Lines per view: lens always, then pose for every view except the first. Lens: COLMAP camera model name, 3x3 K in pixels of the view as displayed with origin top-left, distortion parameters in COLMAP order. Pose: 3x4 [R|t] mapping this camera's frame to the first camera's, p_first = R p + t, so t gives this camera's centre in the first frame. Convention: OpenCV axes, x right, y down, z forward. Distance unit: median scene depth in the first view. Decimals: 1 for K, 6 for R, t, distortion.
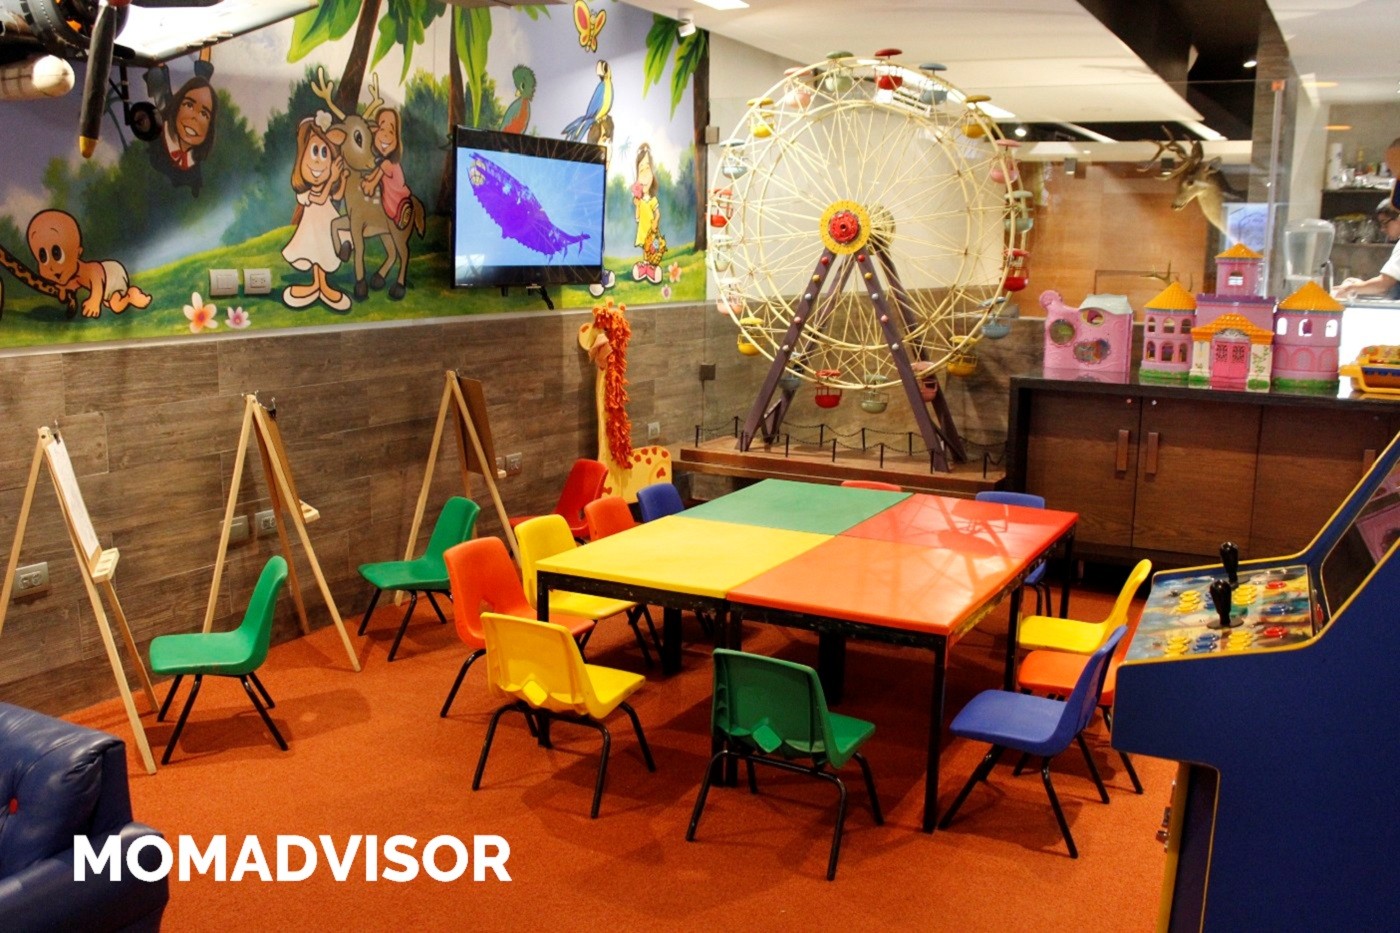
lens RADIAL K [[1343.8, 0, 700.0], [0, 1343.8, 466.5], [0, 0, 1]] dist [-0.046427, 0.004270]
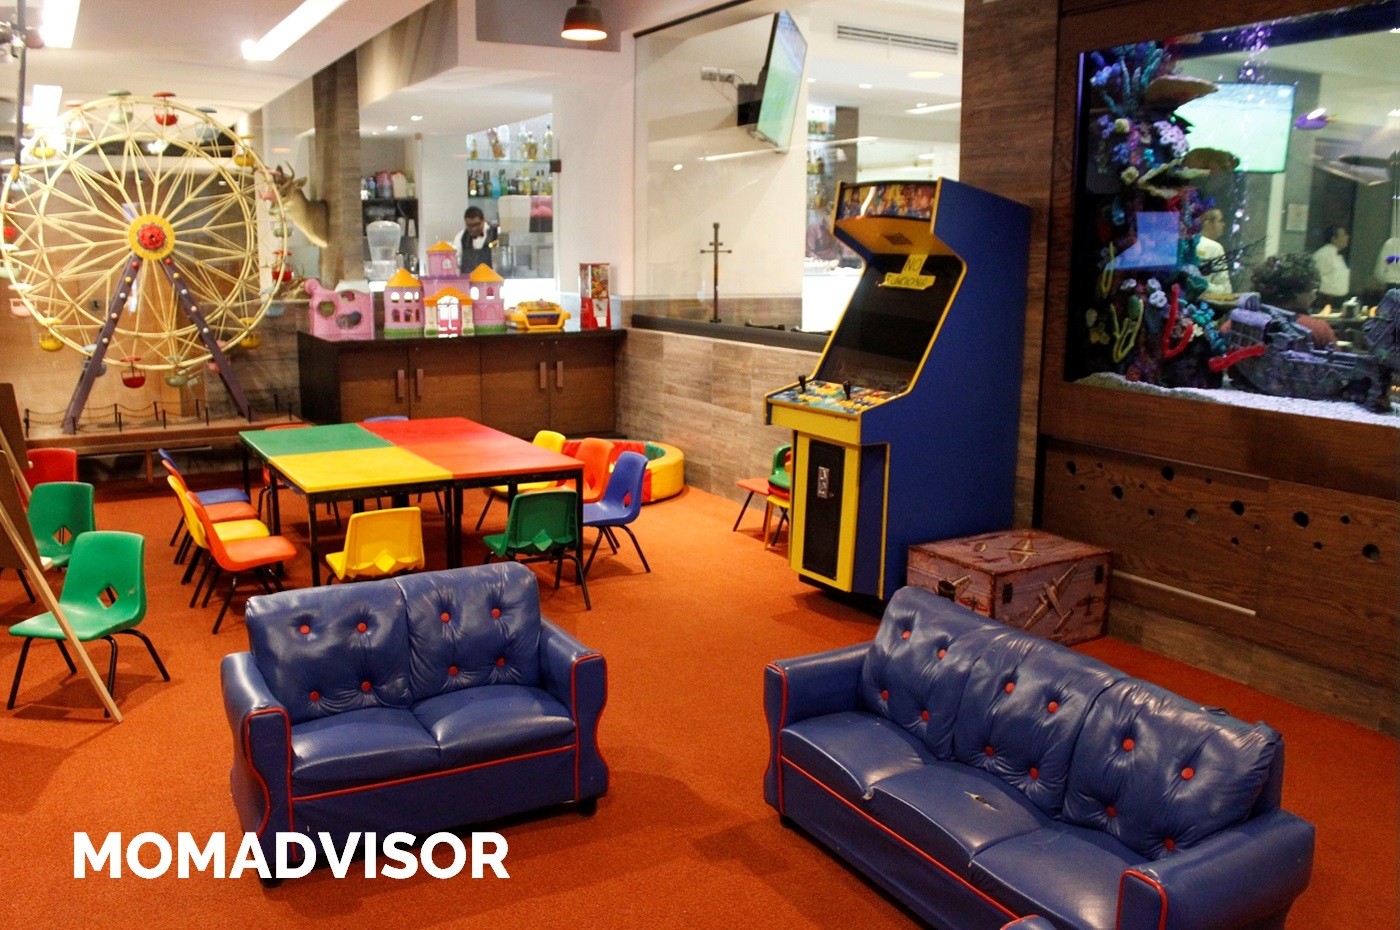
lens RADIAL K [[1152.7, 0, 700.0], [0, 1152.7, 465.0], [0, 0, 1]] dist [-0.007103, -0.002474]
pose [[0.558186, -0.178064, 0.810384, -0.541977], [0.154034, 0.981961, 0.109667, -0.012426], [-0.815293, 0.063612, 0.575544, -0.003352]]
